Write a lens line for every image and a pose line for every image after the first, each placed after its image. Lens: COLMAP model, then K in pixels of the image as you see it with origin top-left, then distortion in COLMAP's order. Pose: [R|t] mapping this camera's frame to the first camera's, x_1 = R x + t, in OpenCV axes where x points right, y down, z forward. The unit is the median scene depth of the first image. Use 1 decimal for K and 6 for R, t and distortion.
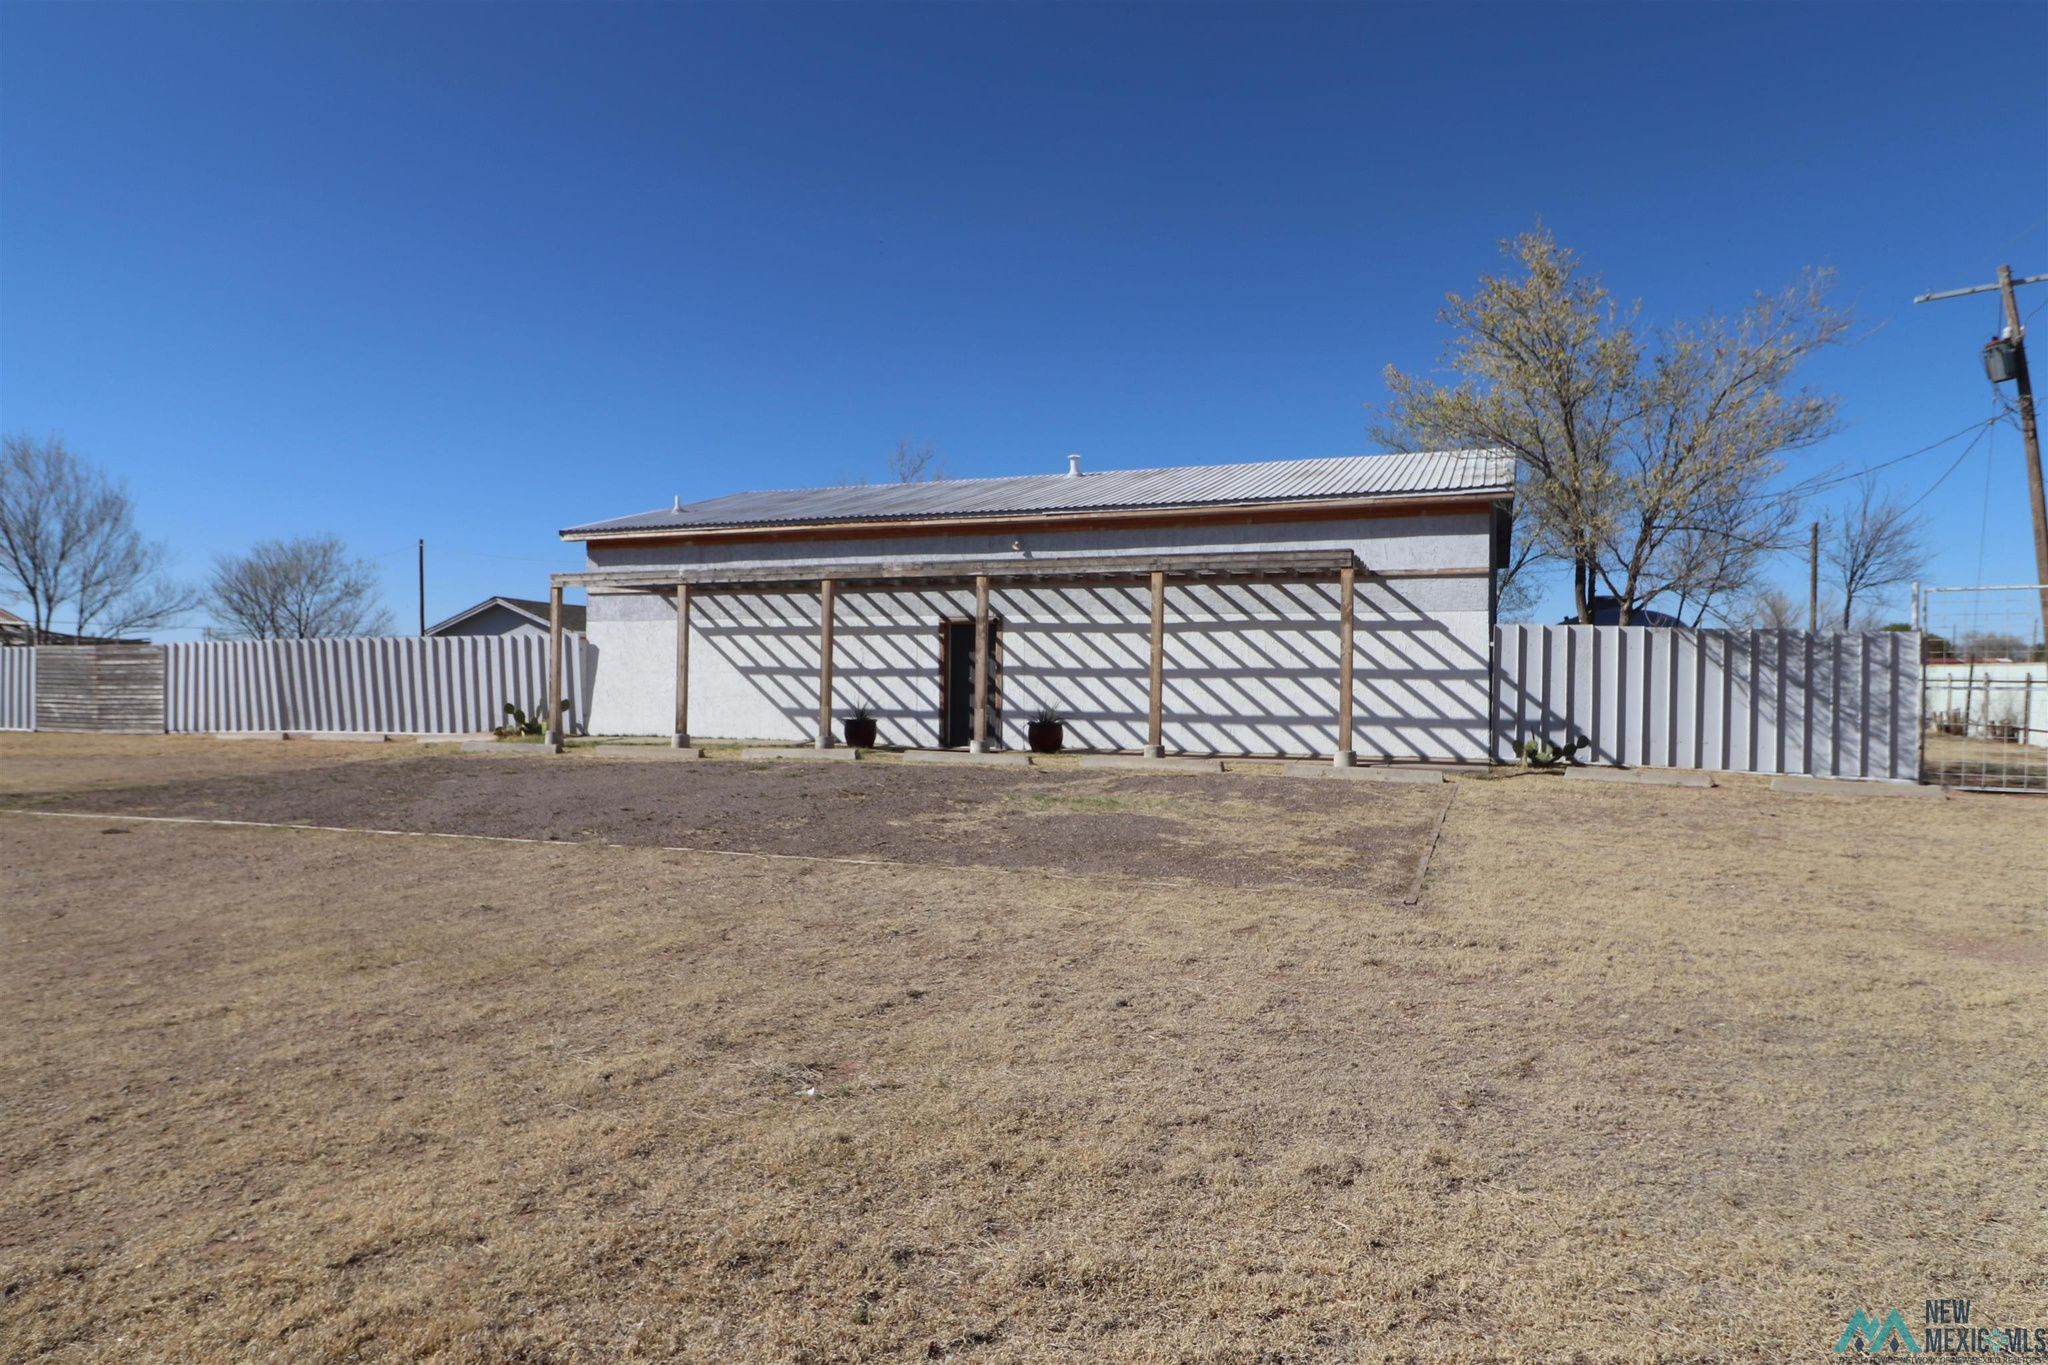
lens RADIAL K [[1278.8, 0, 1024.0], [0, 1278.8, 682.5], [0, 0, 1]] dist [-0.000267, -0.000215]
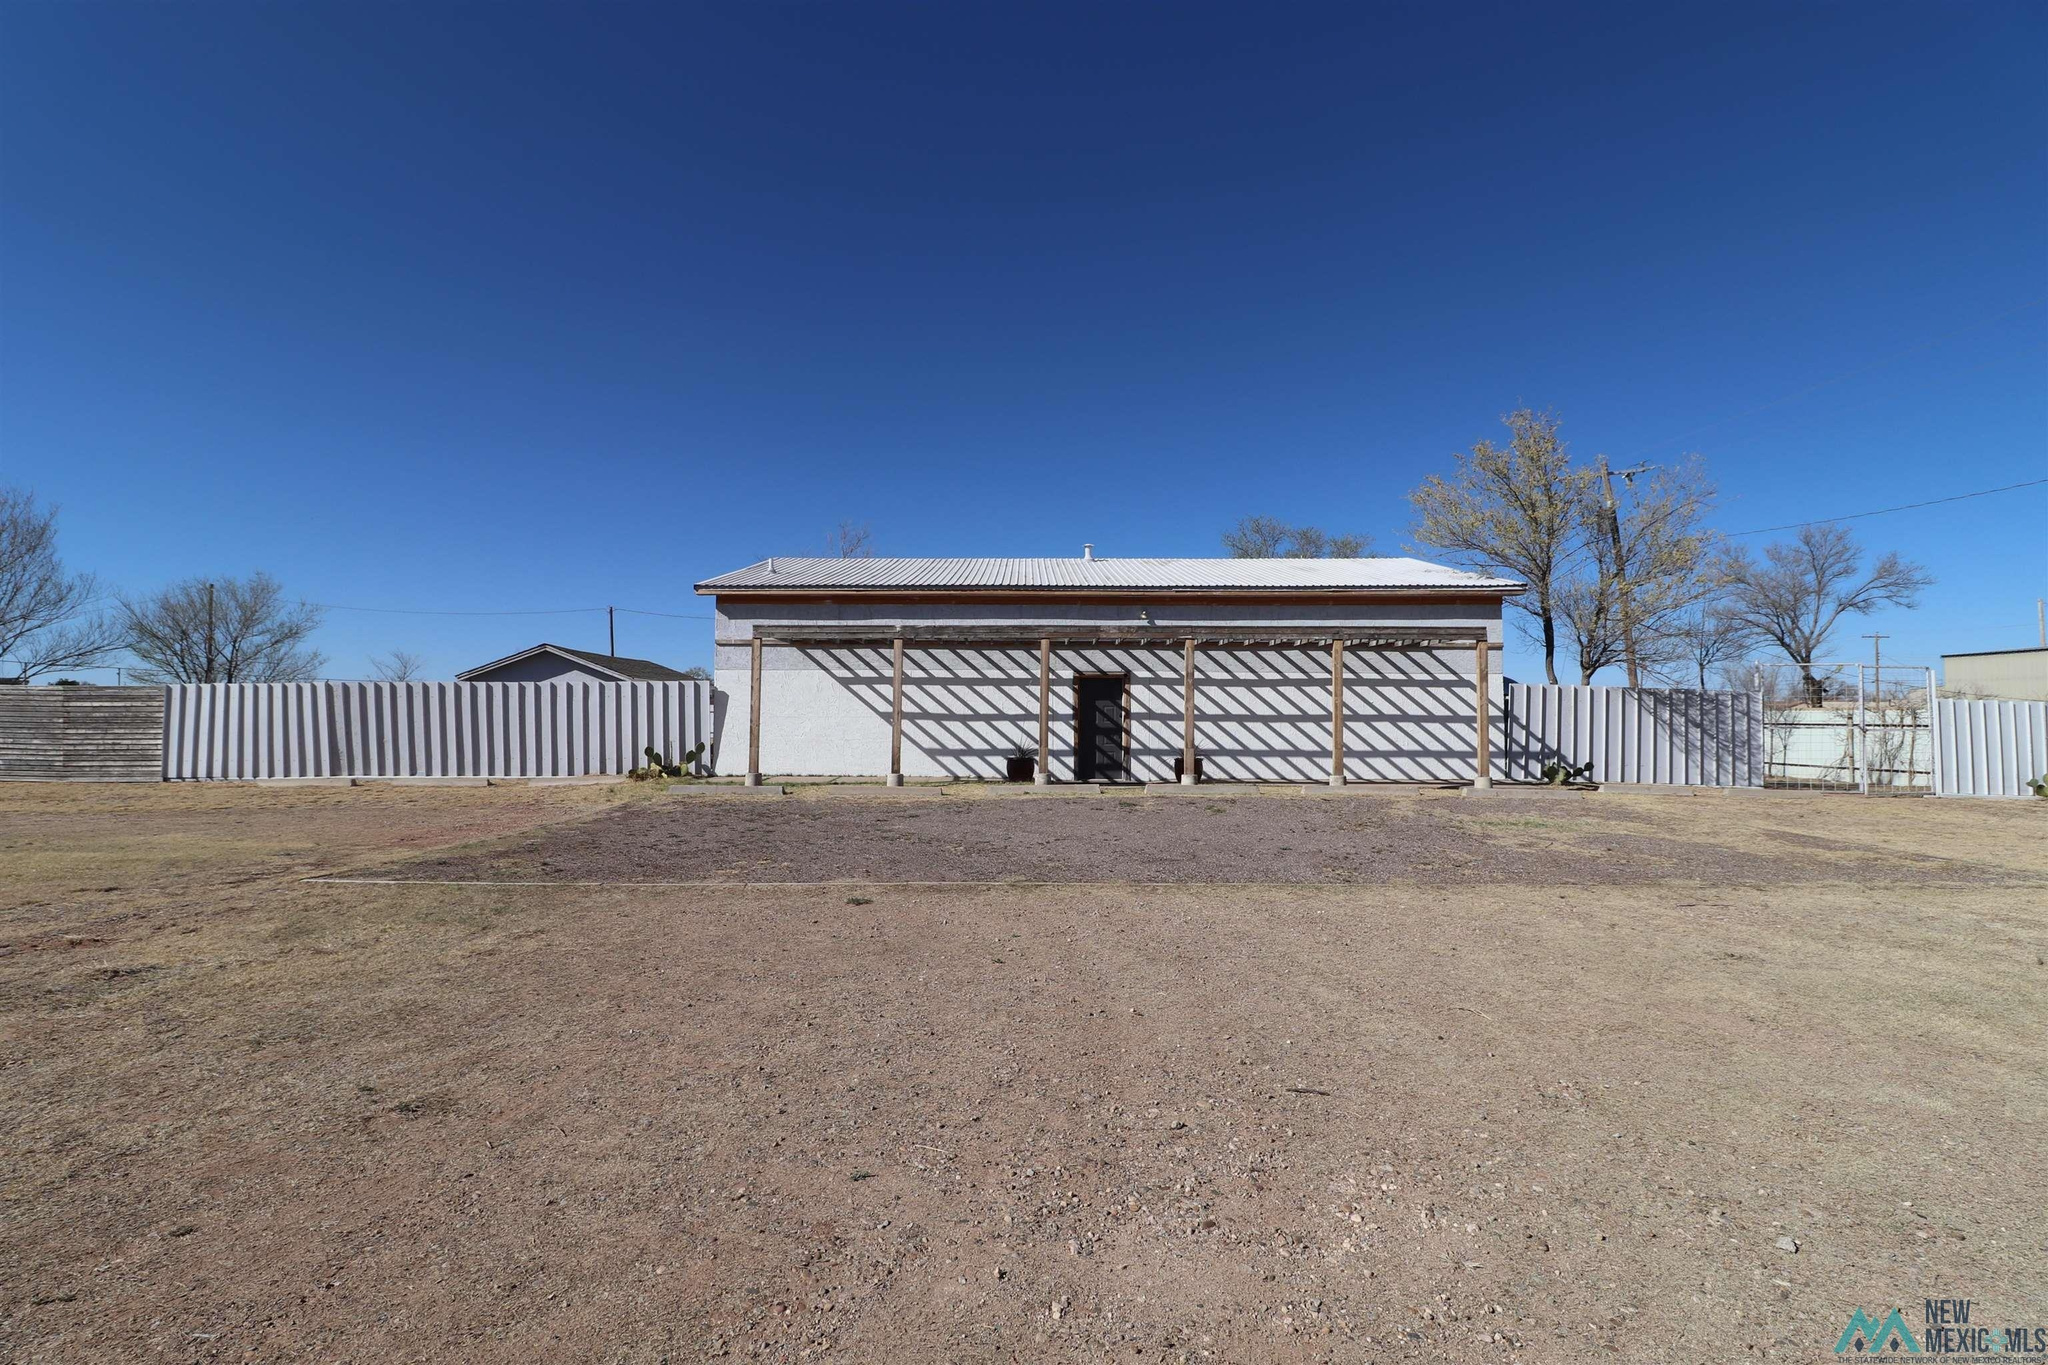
lens RADIAL K [[952.5, 0, 1024.0], [0, 952.5, 682.5], [0, 0, 1]] dist [0.001166, -0.017276]
pose [[0.936632, 0.013084, 0.350071, -0.432252], [0.001779, 0.999112, -0.042102, -0.003166], [-0.350311, 0.040057, 0.935776, 0.181055]]
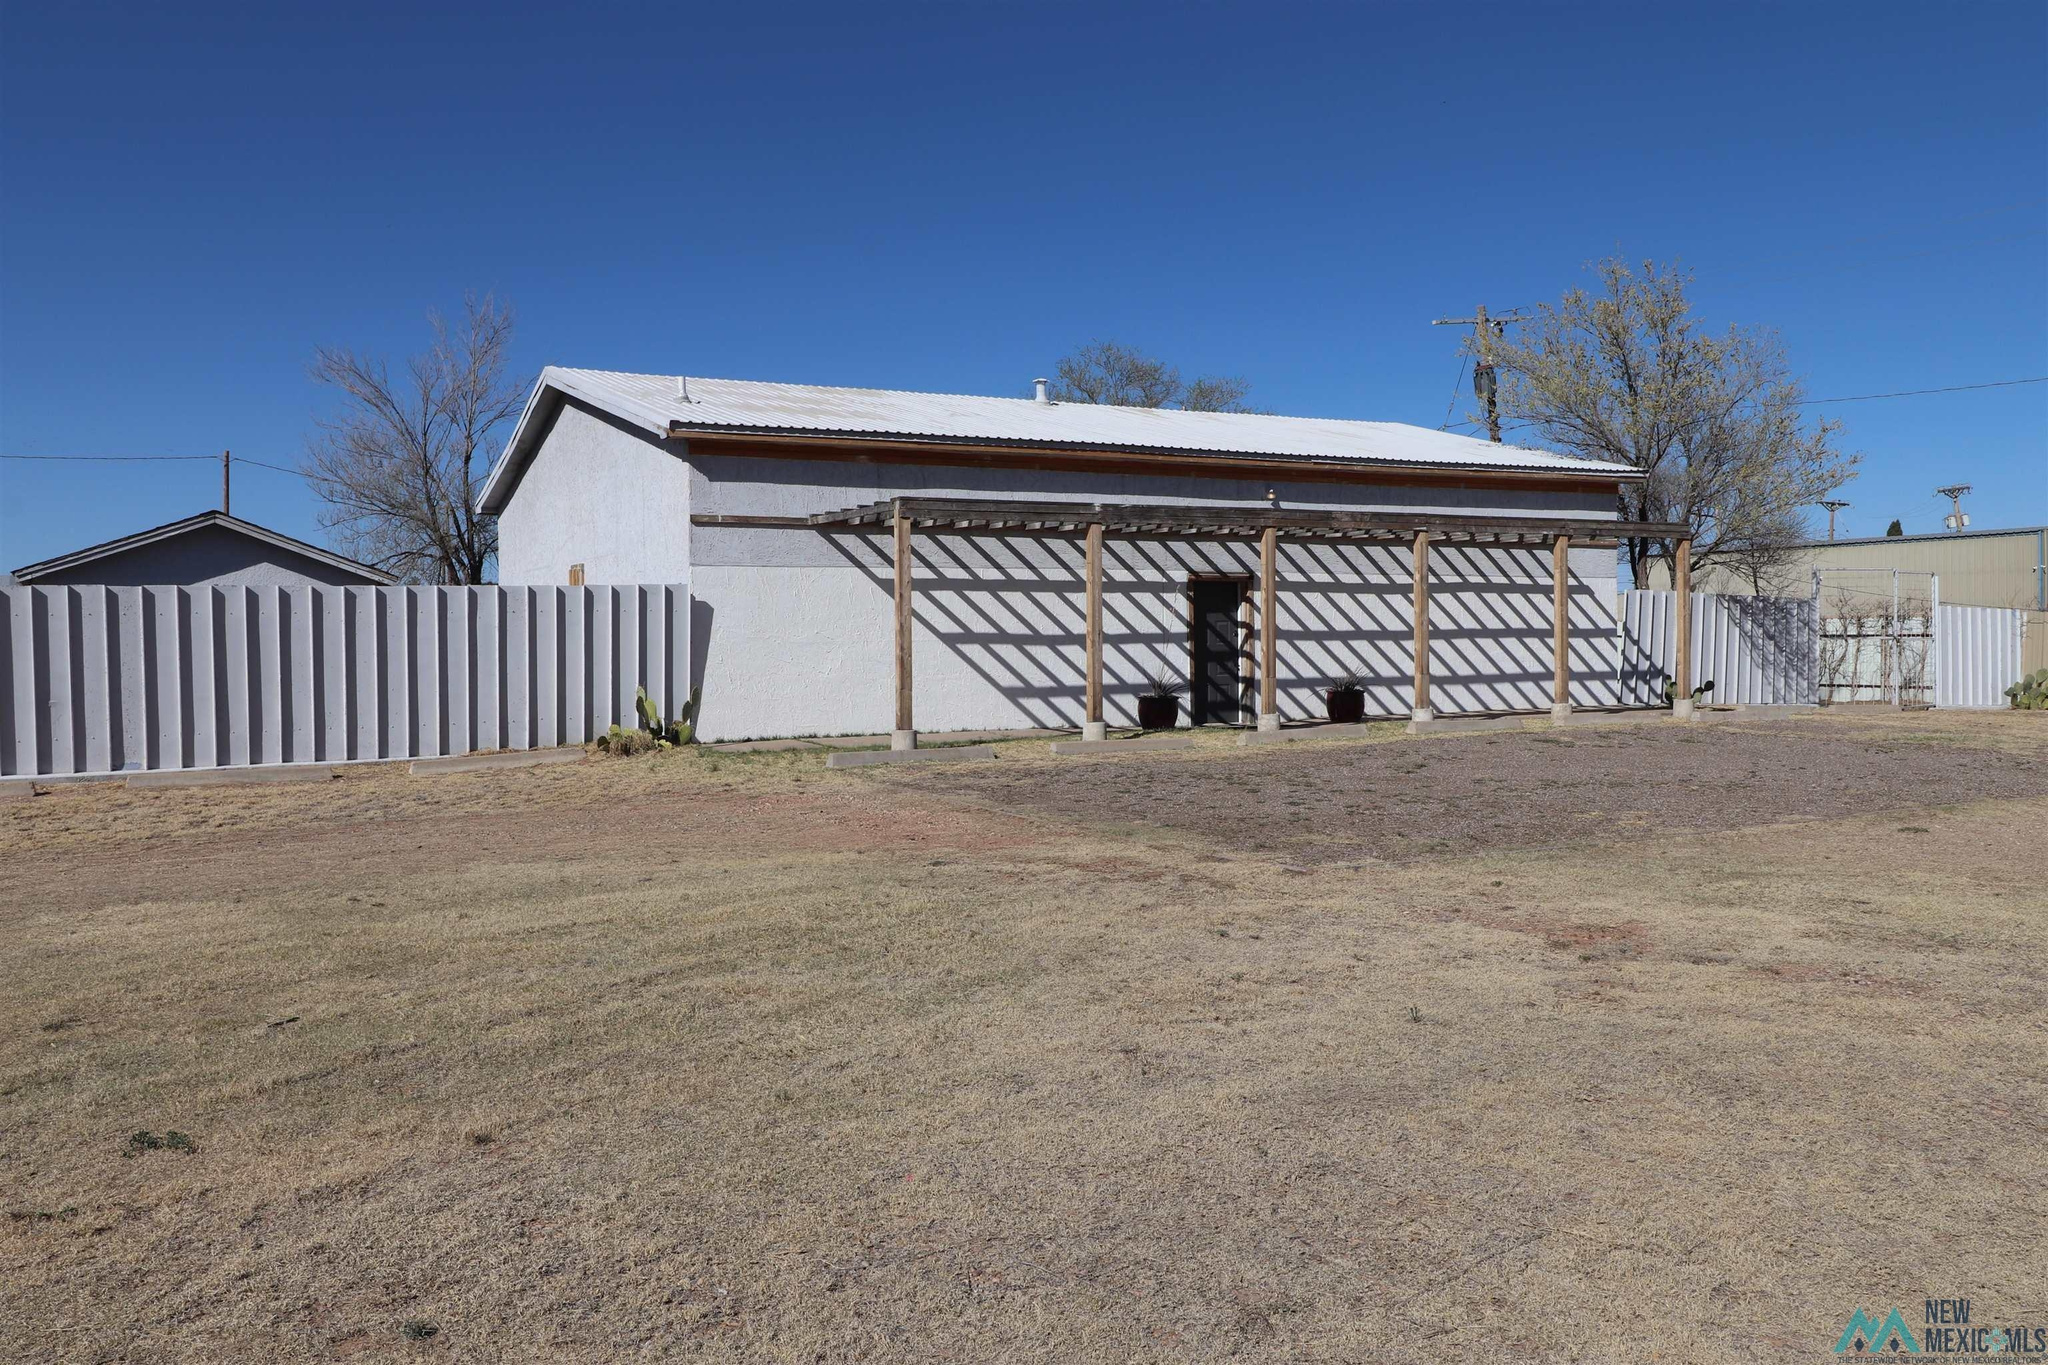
lens RADIAL K [[1637.2, 0, 1024.0], [0, 1637.2, 682.5], [0, 0, 1]] dist [0.009527, -0.001979]
pose [[0.648264, -0.031288, 0.760772, -0.981807], [0.019682, 0.999510, 0.024336, -0.006824], [-0.761161, -0.000803, 0.648562, 0.387409]]
